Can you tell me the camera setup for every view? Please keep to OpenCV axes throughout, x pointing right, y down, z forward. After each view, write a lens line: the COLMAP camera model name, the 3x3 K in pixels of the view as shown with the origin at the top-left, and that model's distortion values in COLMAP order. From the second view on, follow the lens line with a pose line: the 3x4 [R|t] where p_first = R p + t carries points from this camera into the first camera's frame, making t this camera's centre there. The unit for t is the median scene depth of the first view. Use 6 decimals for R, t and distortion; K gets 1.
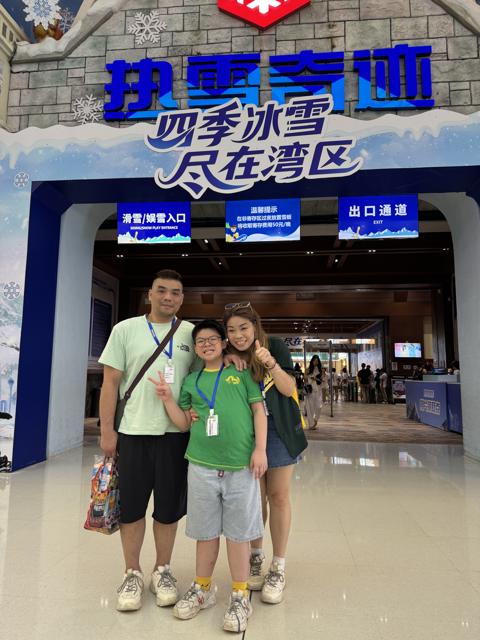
lens RADIAL K [[457.6, 0, 240.9], [0, 457.6, 318.4], [0, 0, 1]] dist [0.035955, -0.041270]
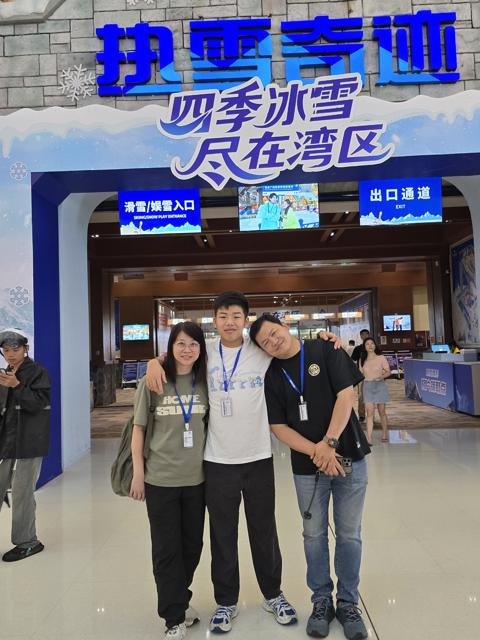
lens RADIAL K [[505.1, 0, 239.5], [0, 505.1, 323.7], [0, 0, 1]] dist [0.058029, -0.051932]
pose [[0.996247, -0.039467, 0.077037, -0.123293], [0.033615, 0.996553, 0.075837, -0.058803], [-0.079764, -0.072962, 0.994140, -0.037737]]
